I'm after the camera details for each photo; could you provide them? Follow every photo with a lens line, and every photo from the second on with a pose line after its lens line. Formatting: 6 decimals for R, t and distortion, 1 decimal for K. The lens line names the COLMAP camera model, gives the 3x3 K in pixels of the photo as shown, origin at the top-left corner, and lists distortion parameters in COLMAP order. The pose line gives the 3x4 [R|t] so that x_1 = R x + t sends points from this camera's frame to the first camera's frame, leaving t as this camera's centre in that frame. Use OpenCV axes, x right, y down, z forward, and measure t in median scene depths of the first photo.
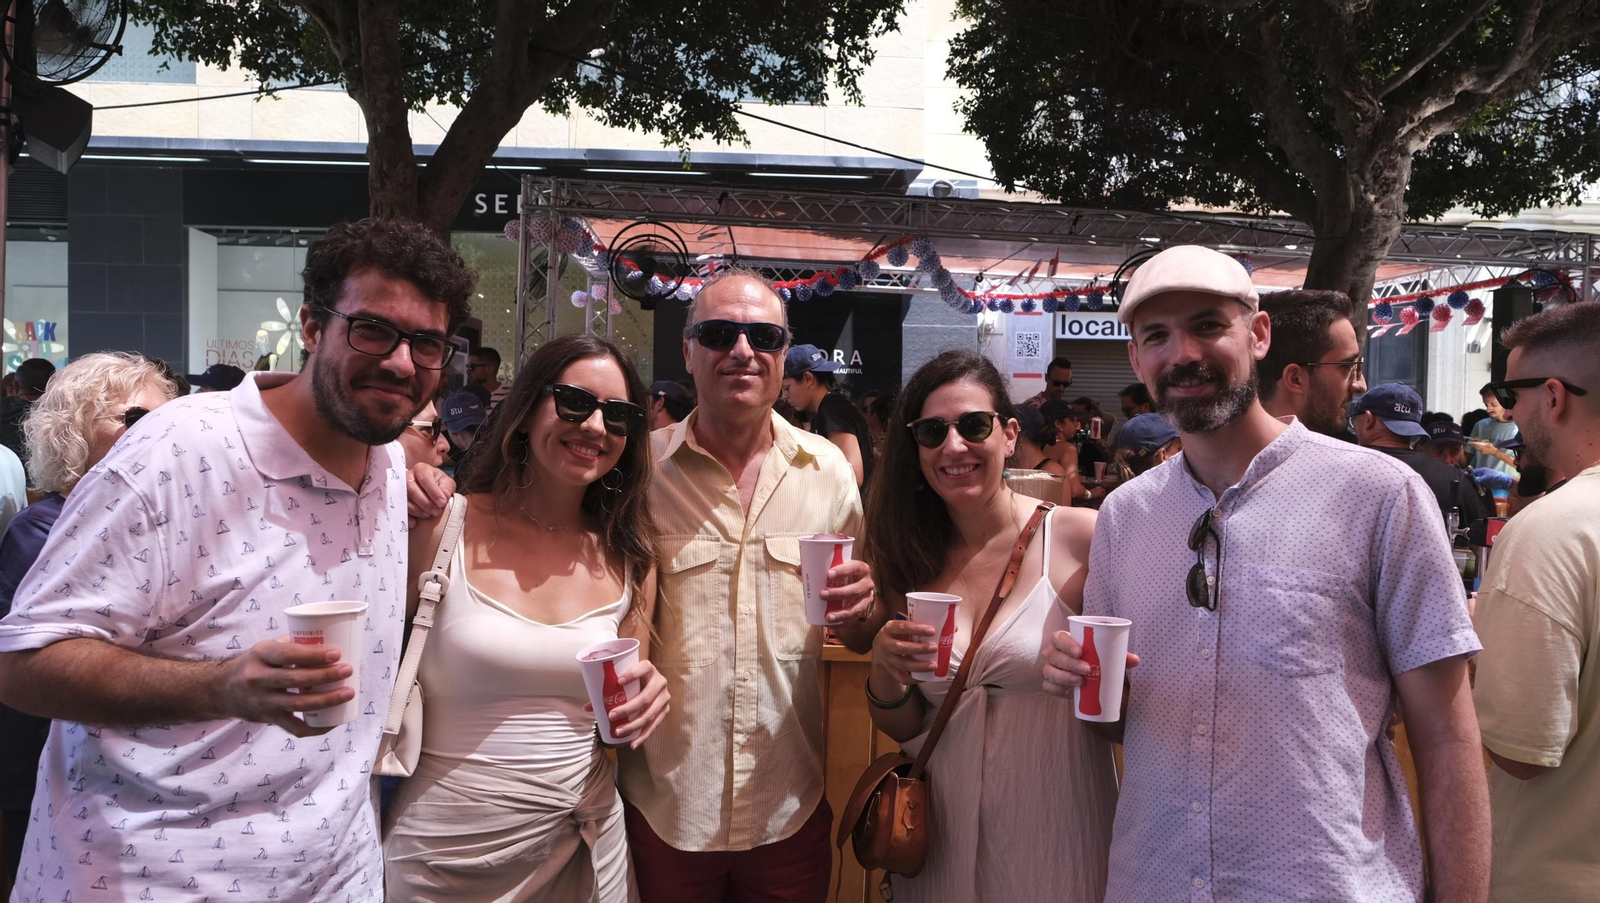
lens RADIAL K [[1095.2, 0, 800.0], [0, 1095.2, 451.5], [0, 0, 1]] dist [-0.021937, 0.007307]
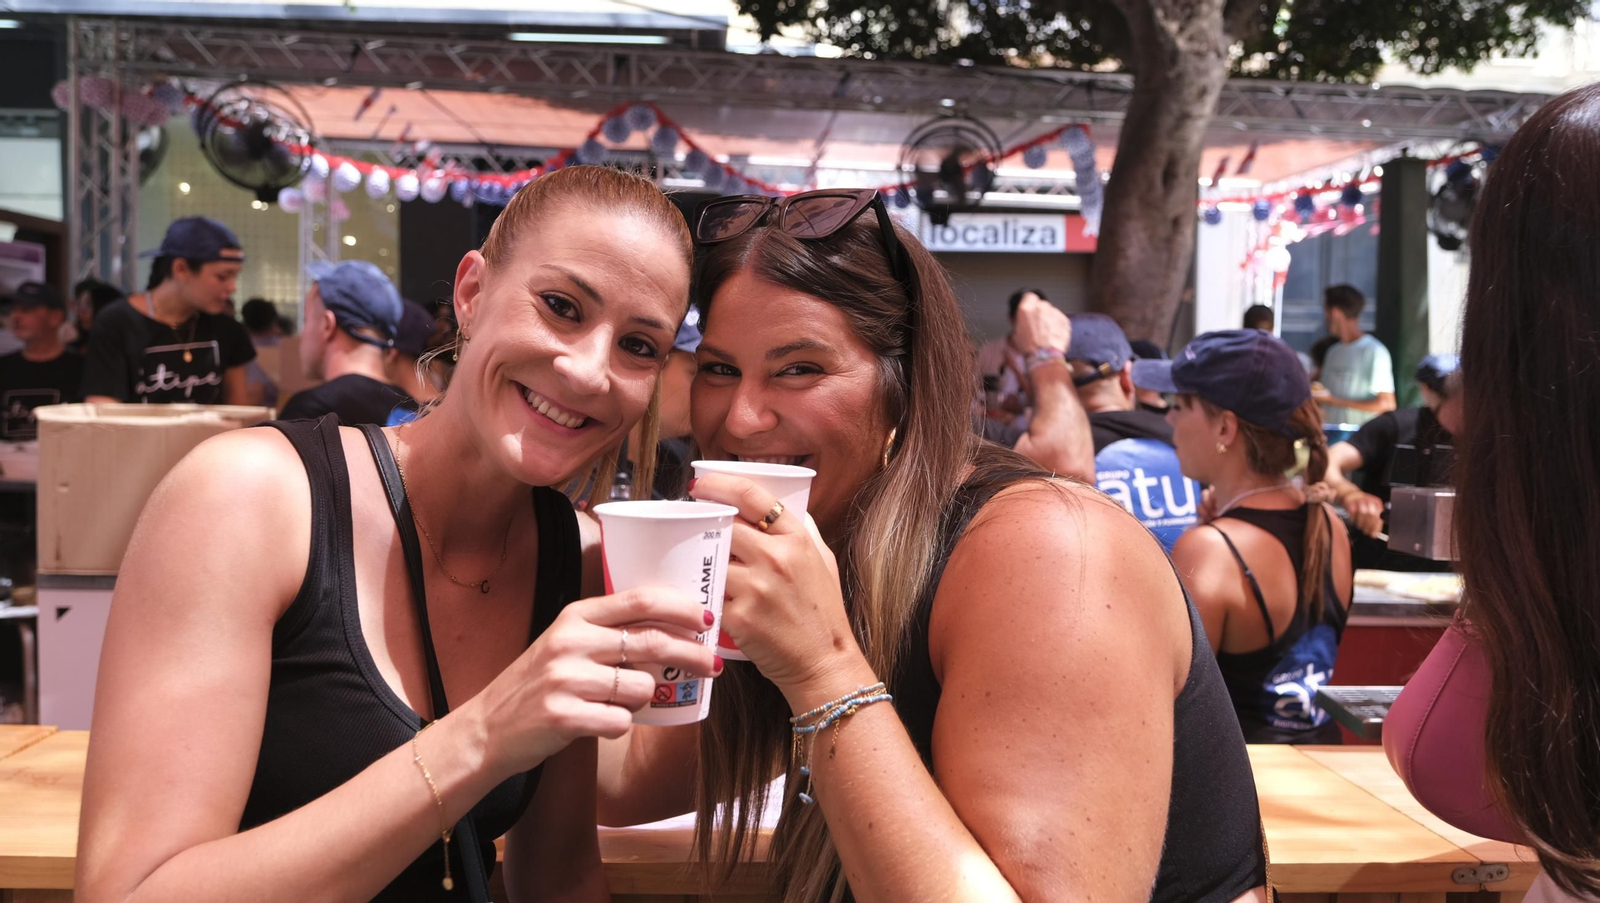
lens RADIAL K [[1252.9, 0, 800.0], [0, 1252.9, 451.5], [0, 0, 1]] dist [-0.004975, 0.001170]
pose [[0.999977, -0.006738, -0.000272, 0.217152], [0.006743, 0.999050, 0.043045, 0.004630], [-0.000018, -0.043046, 0.999073, 0.136243]]
